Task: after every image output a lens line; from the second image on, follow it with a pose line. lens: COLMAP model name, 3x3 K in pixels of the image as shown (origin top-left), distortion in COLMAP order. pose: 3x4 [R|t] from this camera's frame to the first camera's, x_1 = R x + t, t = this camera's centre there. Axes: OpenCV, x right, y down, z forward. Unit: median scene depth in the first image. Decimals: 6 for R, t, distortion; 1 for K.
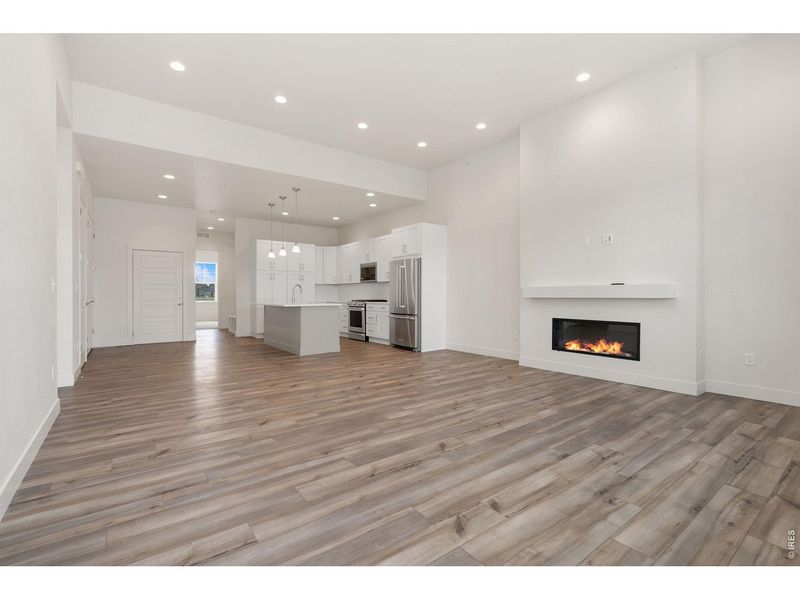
lens RADIAL K [[368.1, 0, 408.7], [0, 368.1, 299.3], [0, 0, 1]] dist [-0.001936, 0.000158]
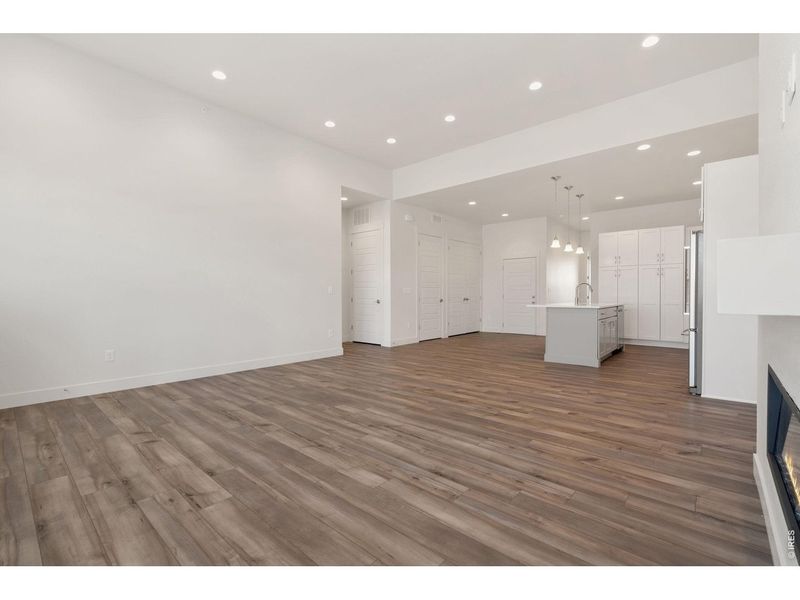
lens RADIAL K [[368.1, 0, 407.6], [0, 368.1, 298.2], [0, 0, 1]] dist [-0.001936, 0.000158]
pose [[0.194471, 0.008376, -0.980873, 1.234602], [-0.009480, 0.999933, 0.006659, -0.014034], [0.980863, 0.008003, 0.194537, 1.138470]]
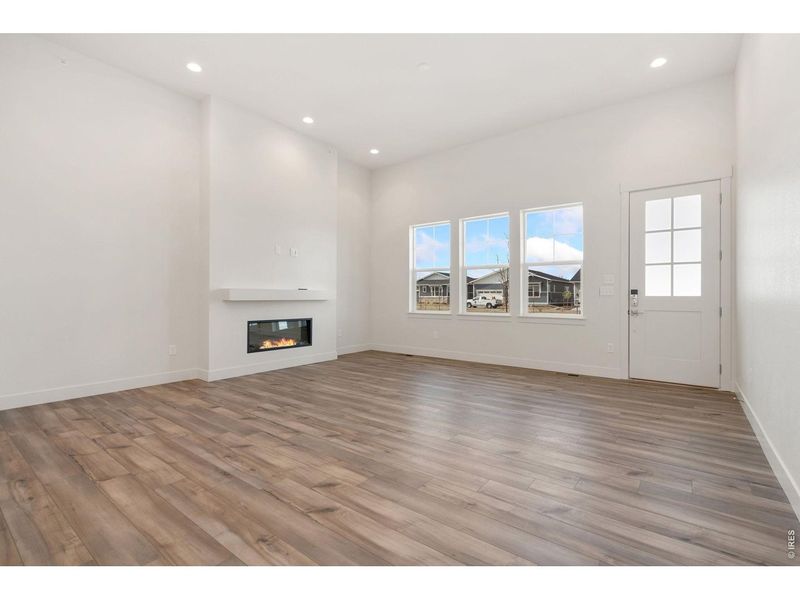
lens RADIAL K [[368.1, 0, 400.9], [0, 368.1, 296.8], [0, 0, 1]] dist [-0.001936, 0.000158]
pose [[-0.242259, 0.005493, 0.970196, -1.252008], [0.007463, 0.999965, -0.003798, -0.014152], [-0.970183, 0.006320, -0.242292, 1.579766]]
